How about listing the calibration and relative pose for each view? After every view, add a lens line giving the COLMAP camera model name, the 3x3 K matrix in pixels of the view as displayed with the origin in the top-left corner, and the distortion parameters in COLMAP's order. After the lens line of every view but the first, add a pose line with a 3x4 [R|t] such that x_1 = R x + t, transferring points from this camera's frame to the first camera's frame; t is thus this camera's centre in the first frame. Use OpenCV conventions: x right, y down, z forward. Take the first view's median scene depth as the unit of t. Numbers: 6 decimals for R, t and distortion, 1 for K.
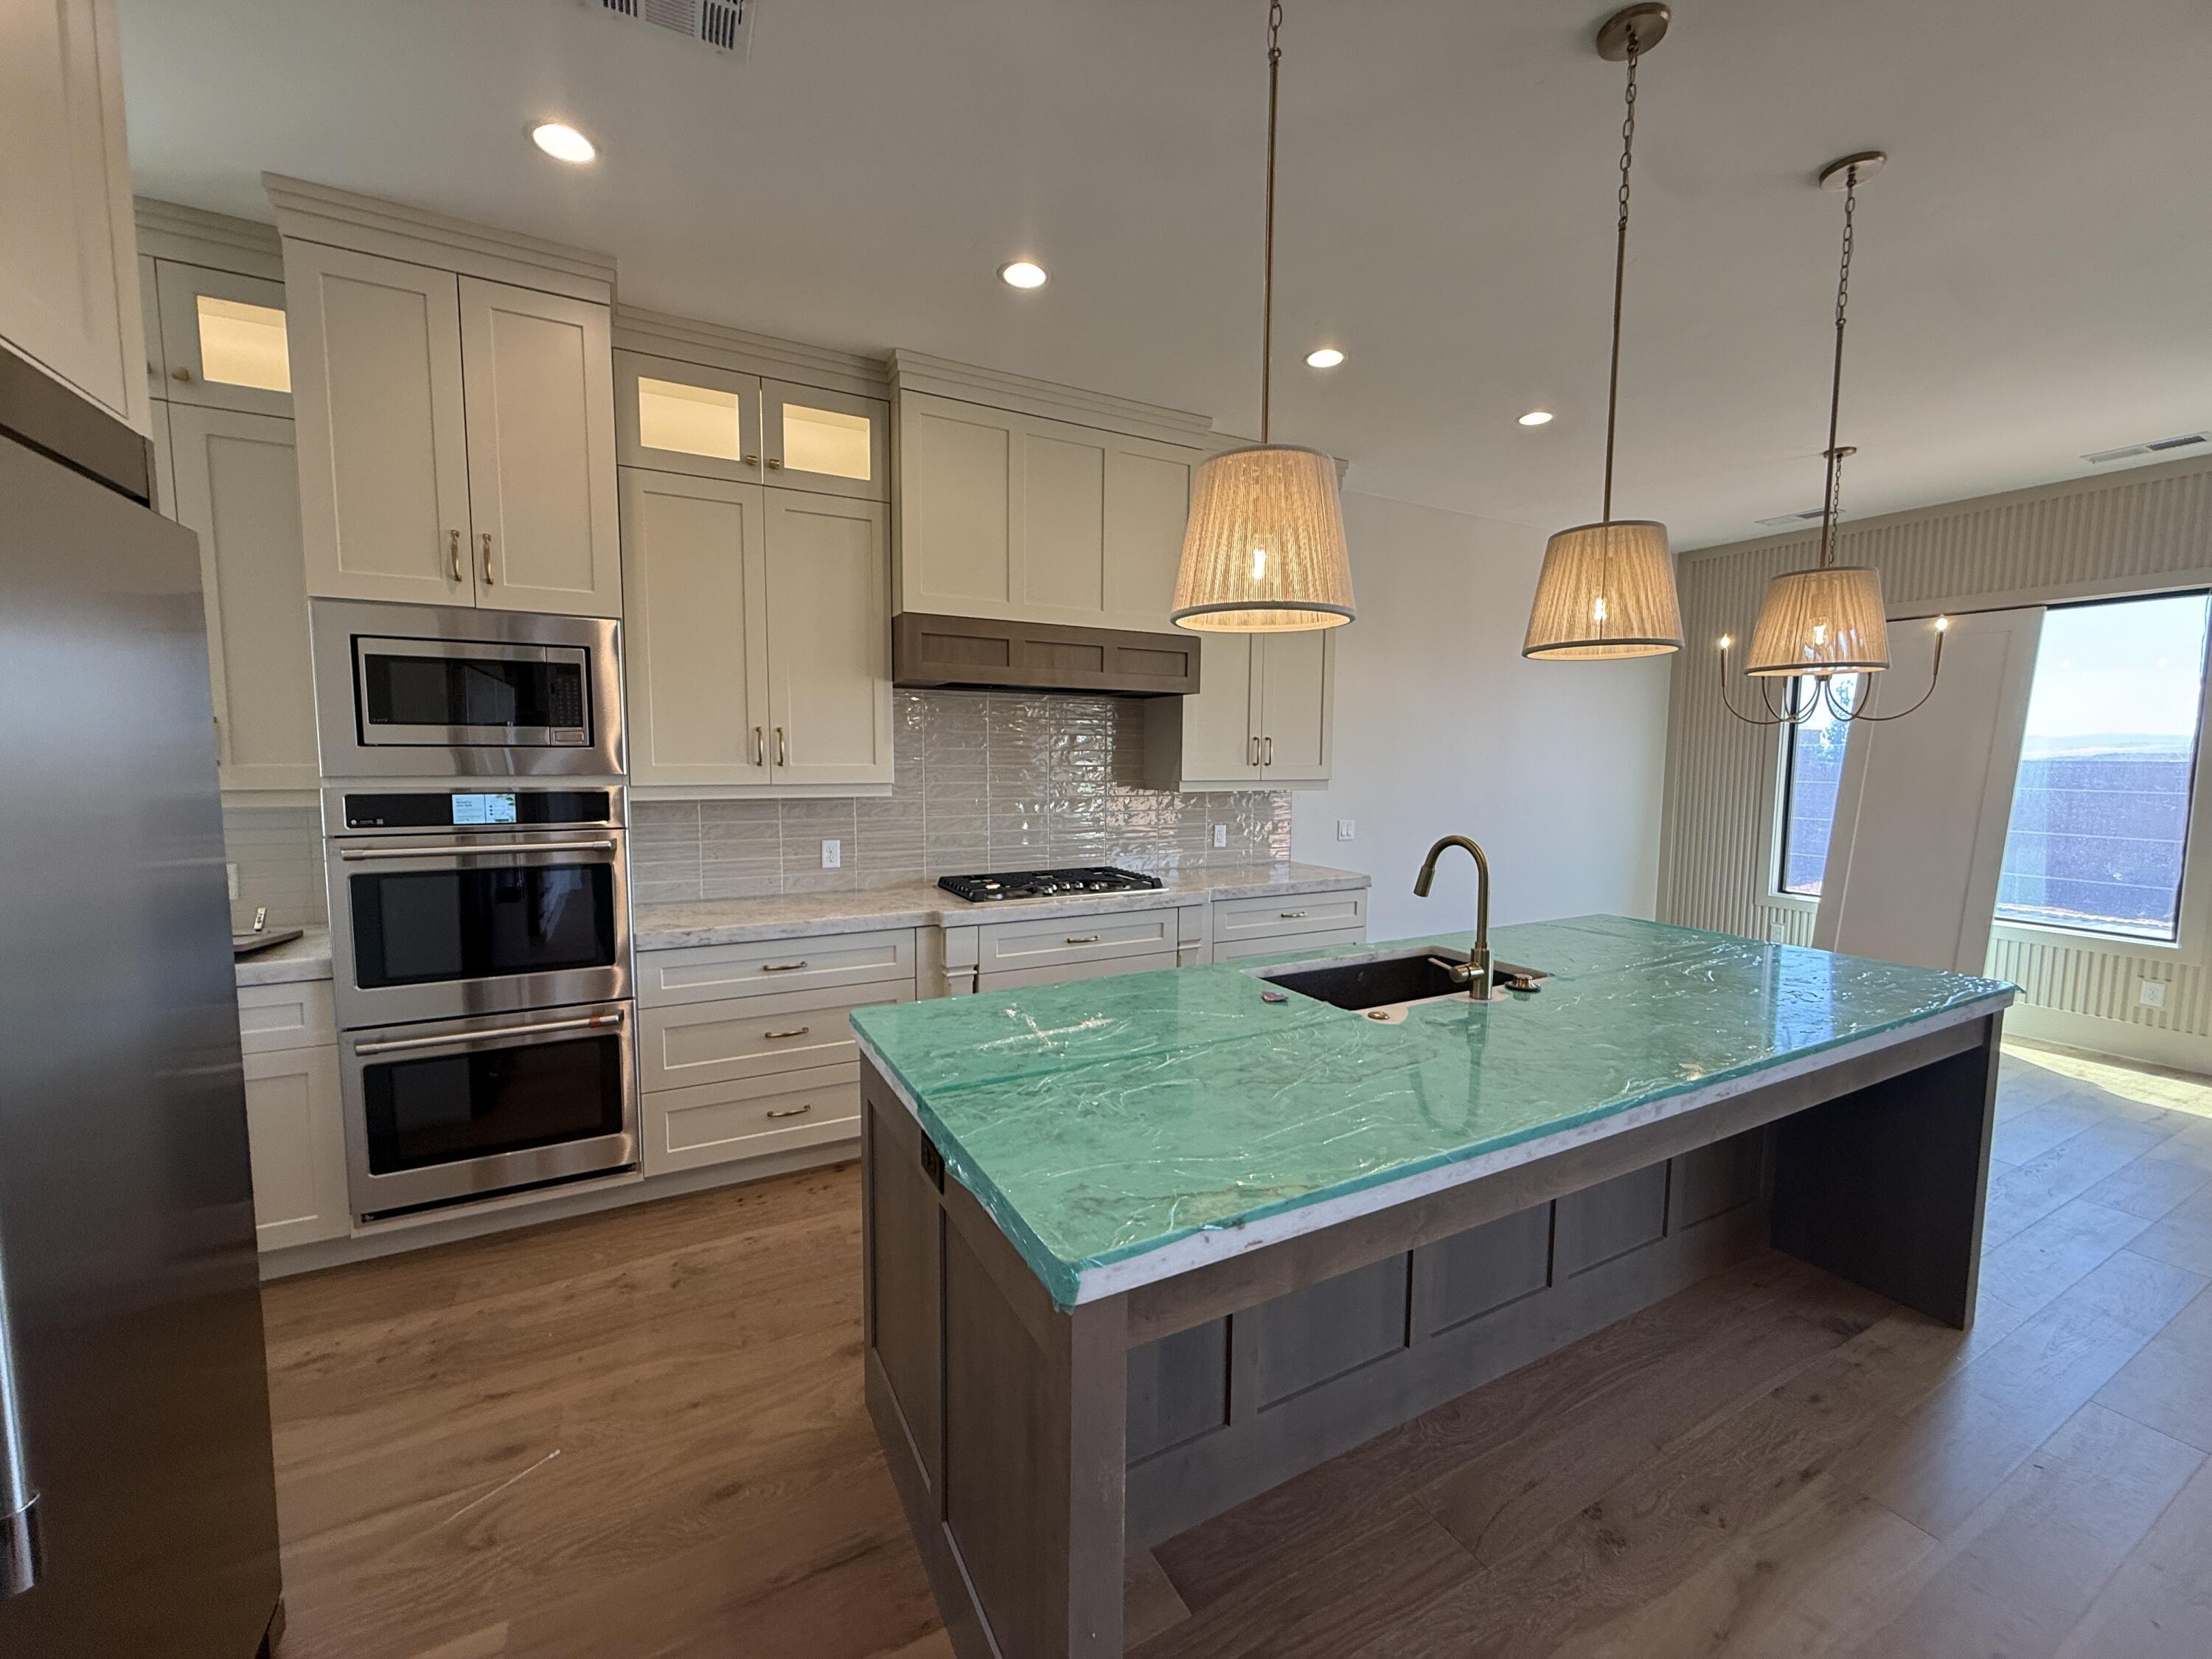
lens RADIAL K [[891.3, 0, 1102.8], [0, 891.3, 834.5], [0, 0, 1]] dist [0.001508, 0.000563]
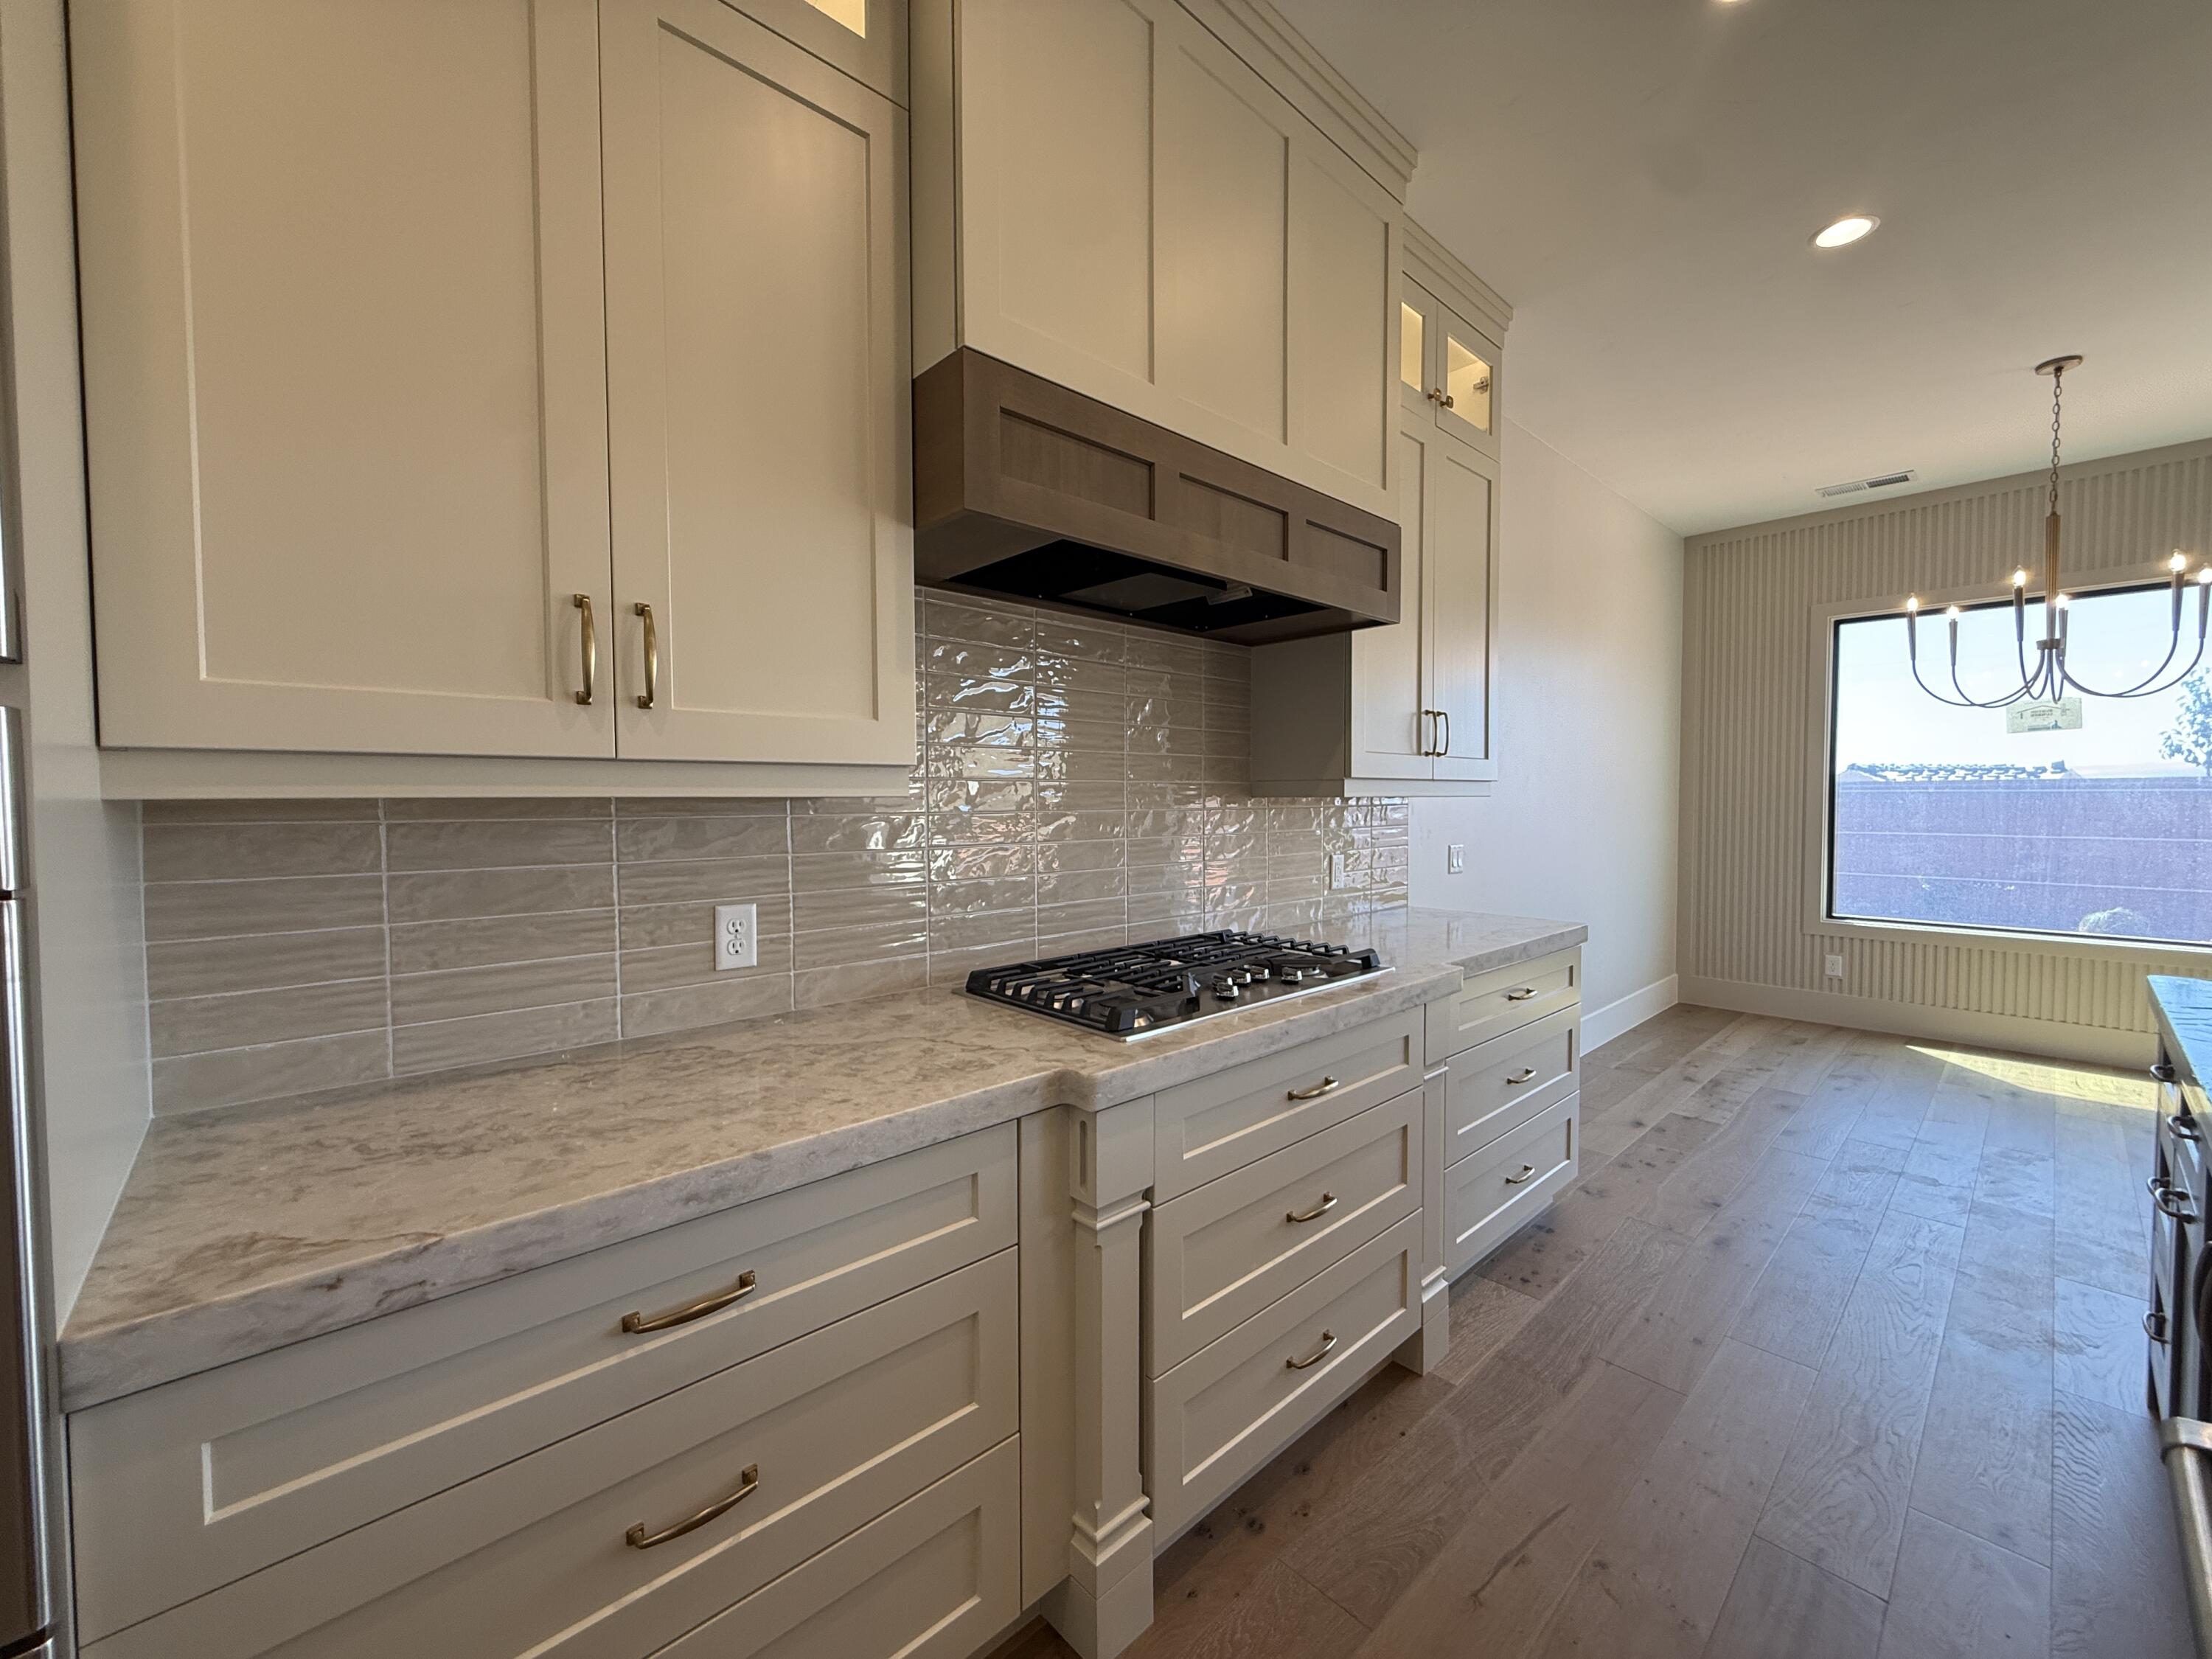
lens RADIAL K [[891.3, 0, 1097.8], [0, 891.3, 830.2], [0, 0, 1]] dist [0.001508, 0.000563]
pose [[0.969134, -0.021090, 0.245630, -0.240299], [0.035031, 0.998005, -0.052528, -0.001002], [-0.244032, 0.059511, 0.967939, 0.532725]]
